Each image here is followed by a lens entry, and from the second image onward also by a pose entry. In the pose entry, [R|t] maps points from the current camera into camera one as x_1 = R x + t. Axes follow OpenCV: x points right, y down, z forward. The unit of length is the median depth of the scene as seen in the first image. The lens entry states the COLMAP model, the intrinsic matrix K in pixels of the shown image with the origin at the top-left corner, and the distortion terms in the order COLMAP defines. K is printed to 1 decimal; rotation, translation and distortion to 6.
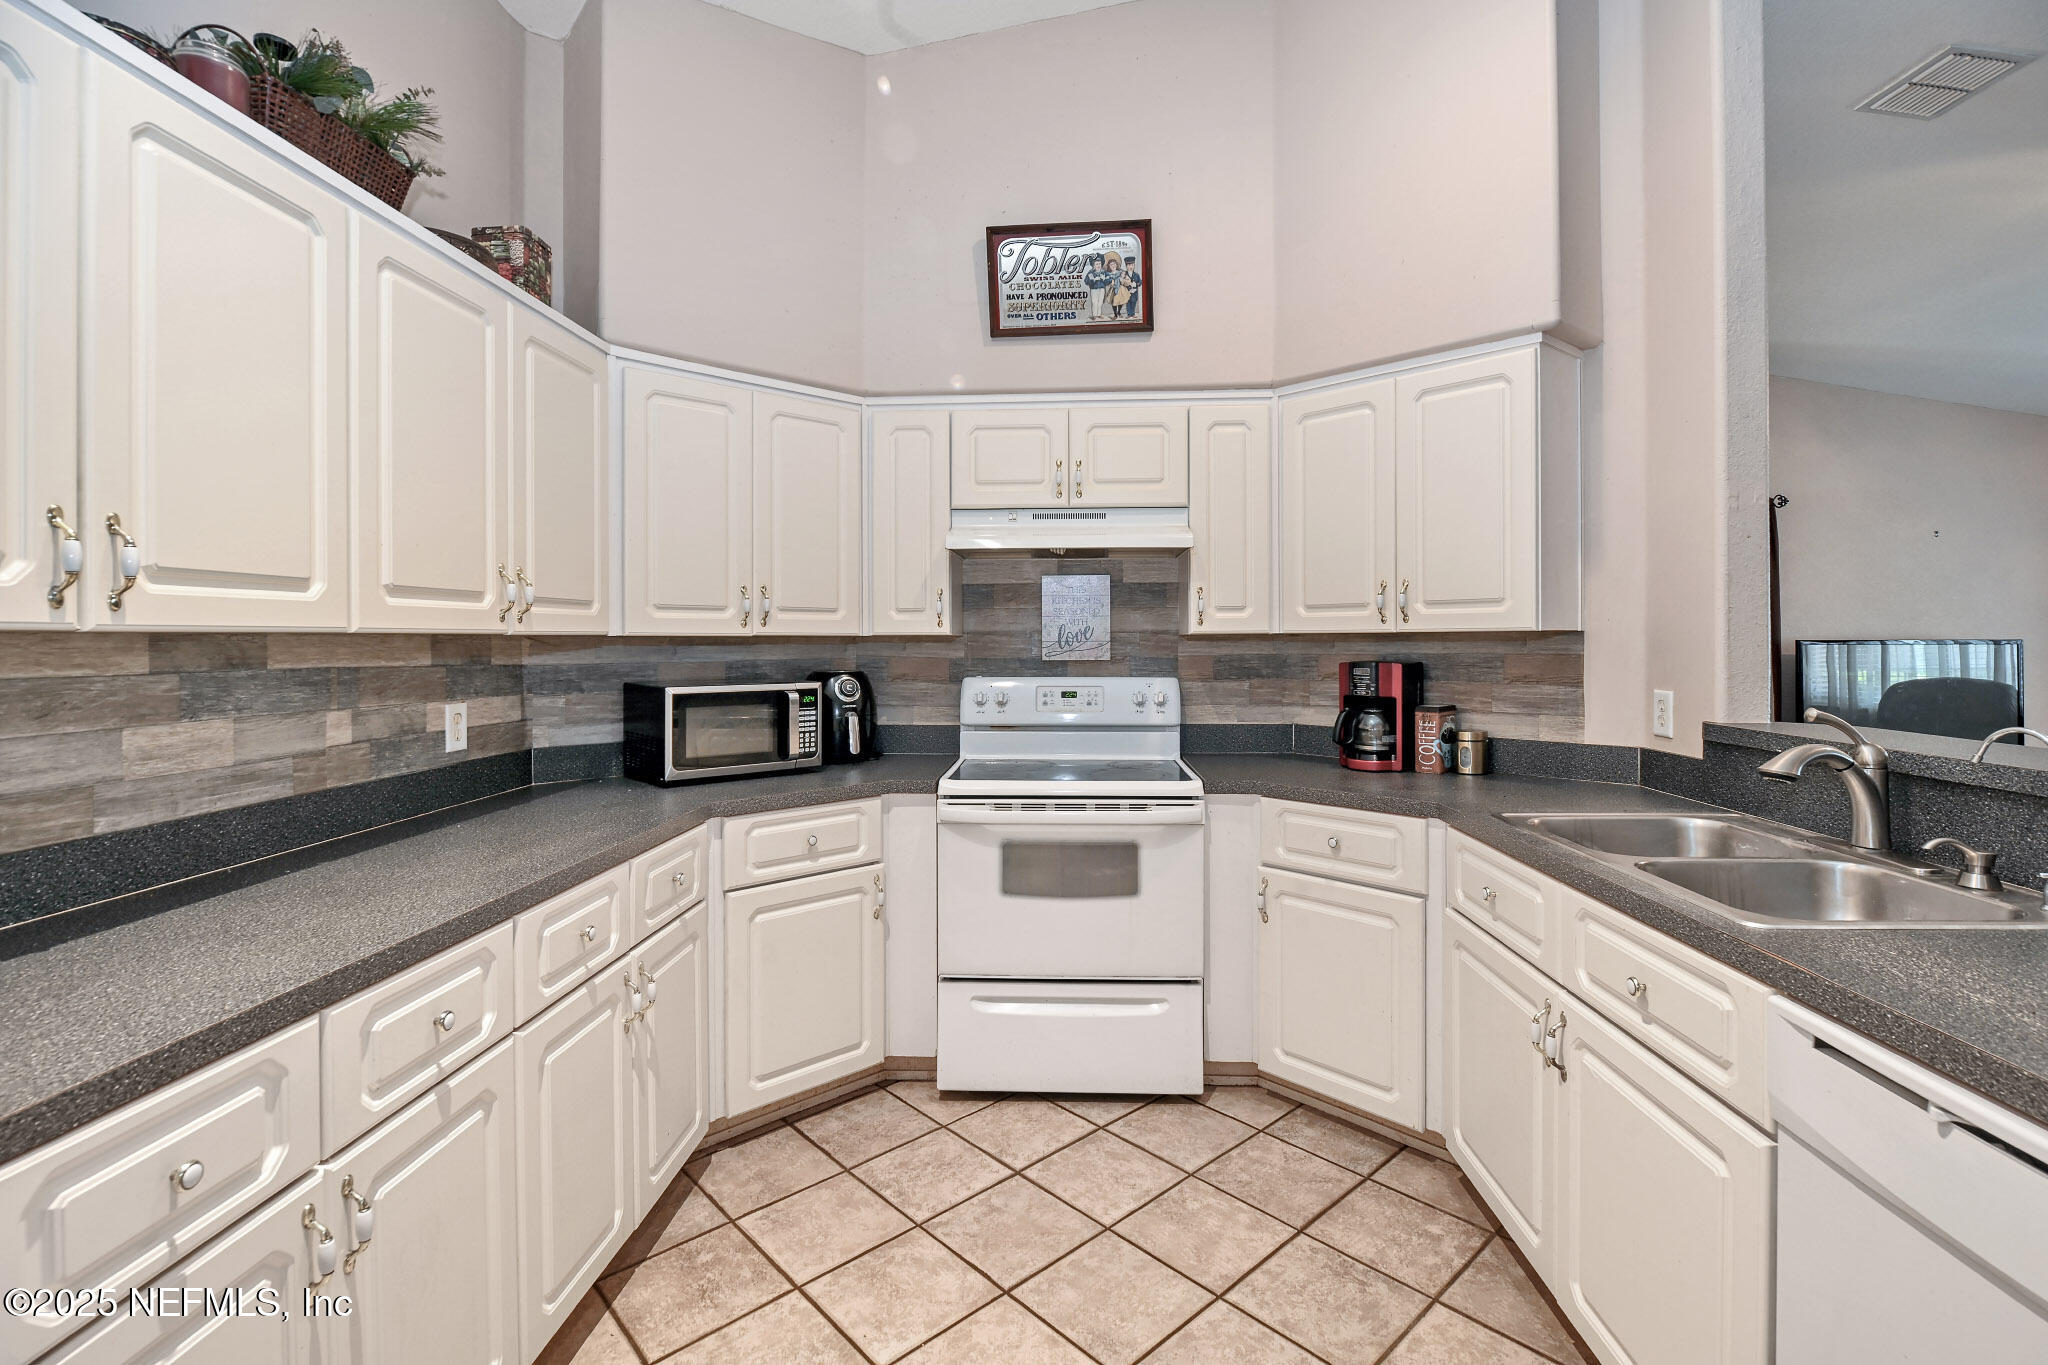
lens RADIAL K [[931.8, 0, 1035.8], [0, 931.8, 646.4], [0, 0, 1]] dist [-0.010952, -0.000790]
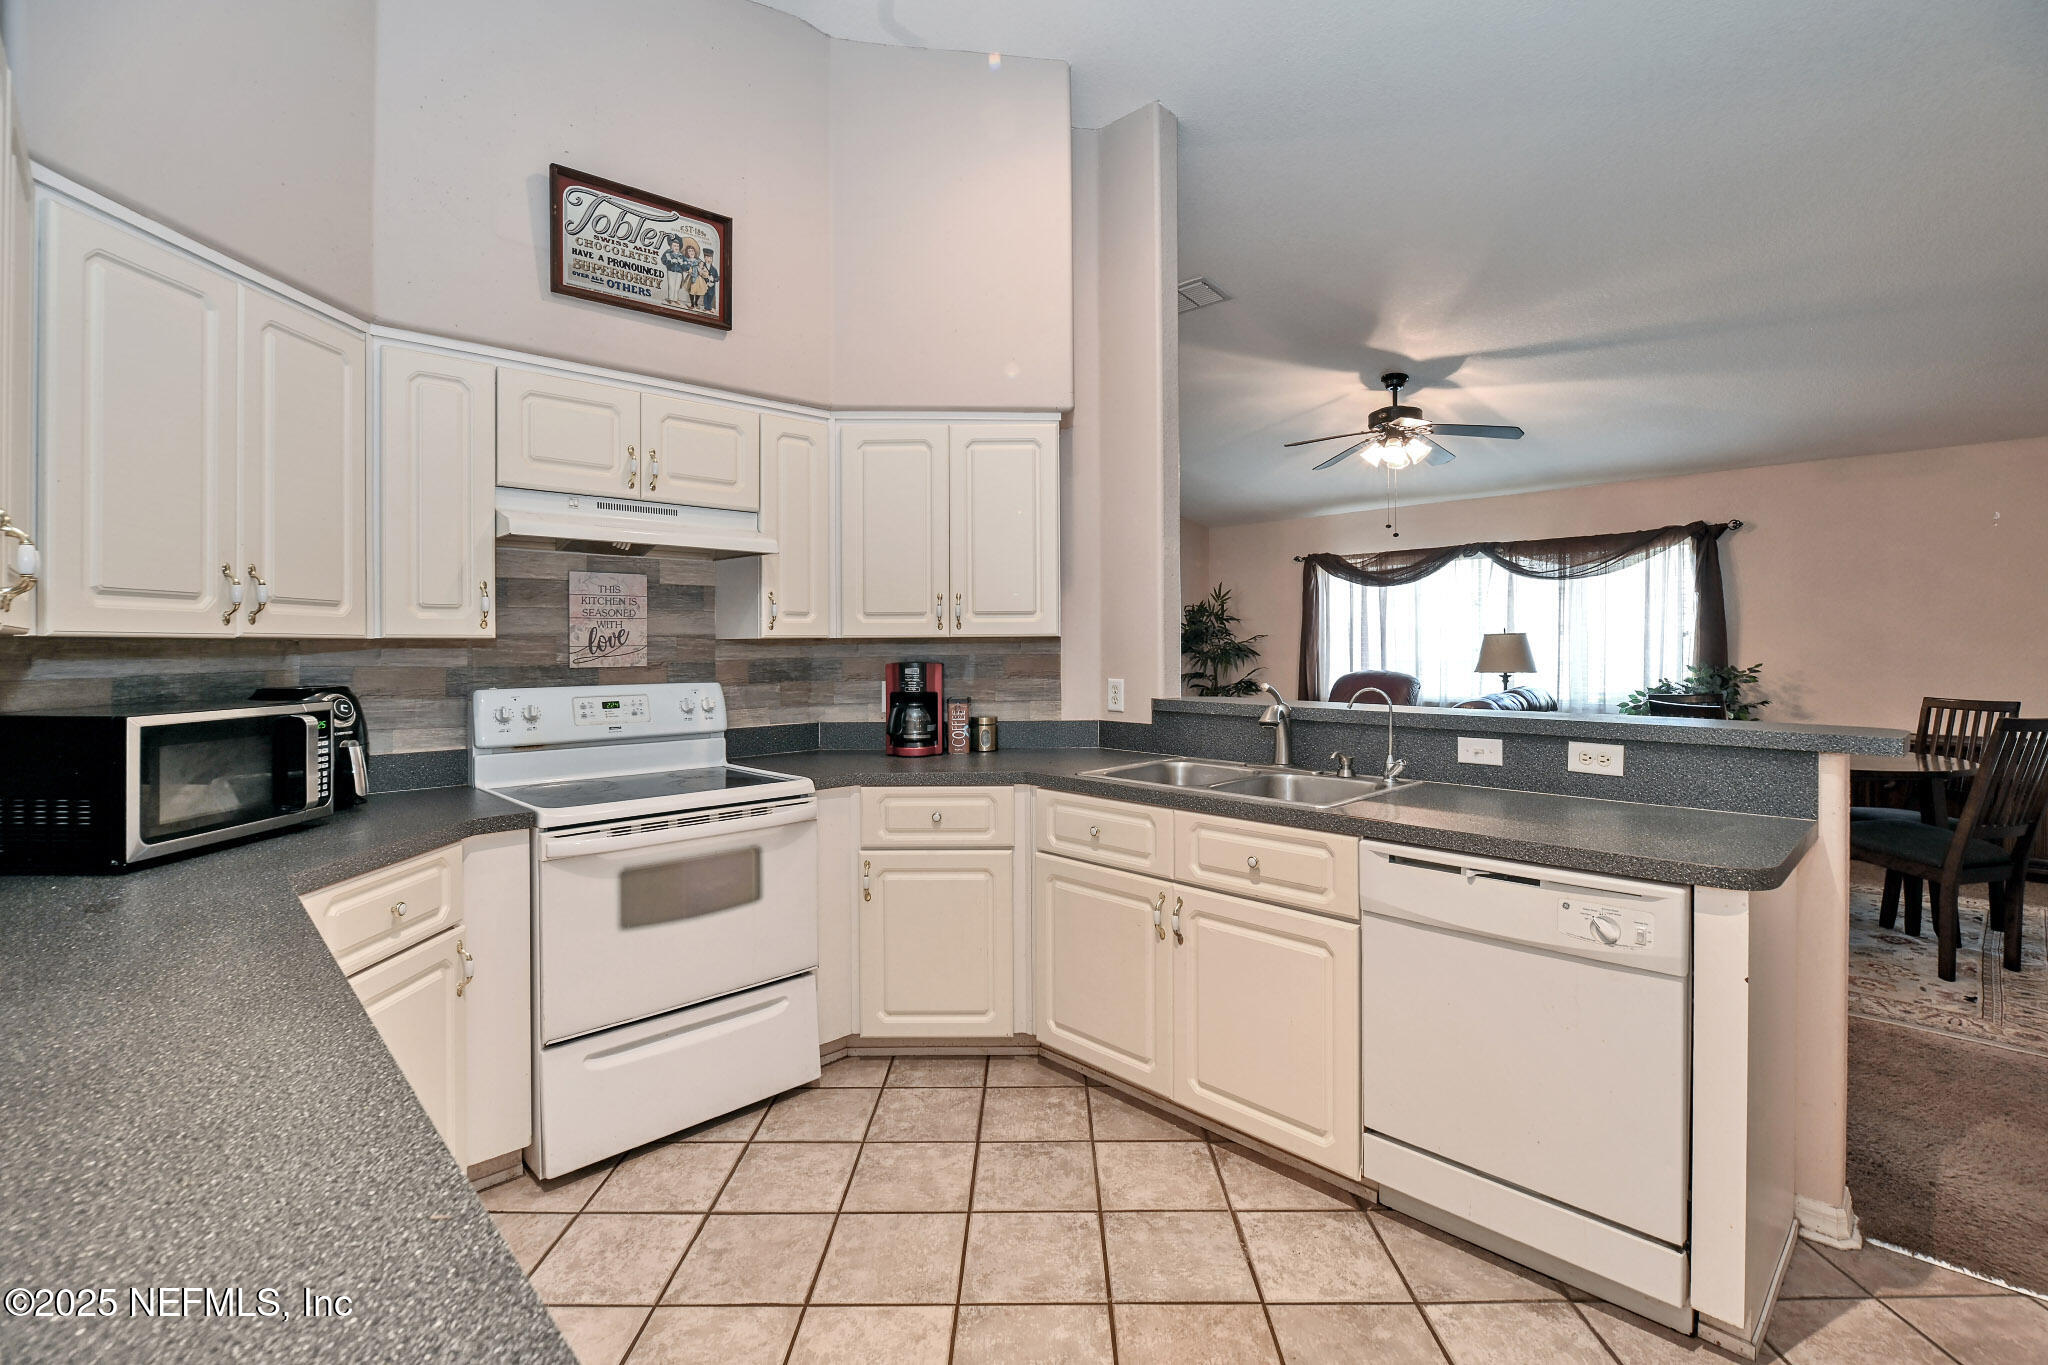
lens RADIAL K [[931.8, 0, 1035.8], [0, 931.8, 646.4], [0, 0, 1]] dist [-0.010952, -0.000790]
pose [[0.679278, -0.002256, 0.733878, -0.391484], [0.007450, 0.999965, -0.003822, 0.001880], [-0.733843, 0.008063, 0.679271, 0.098370]]
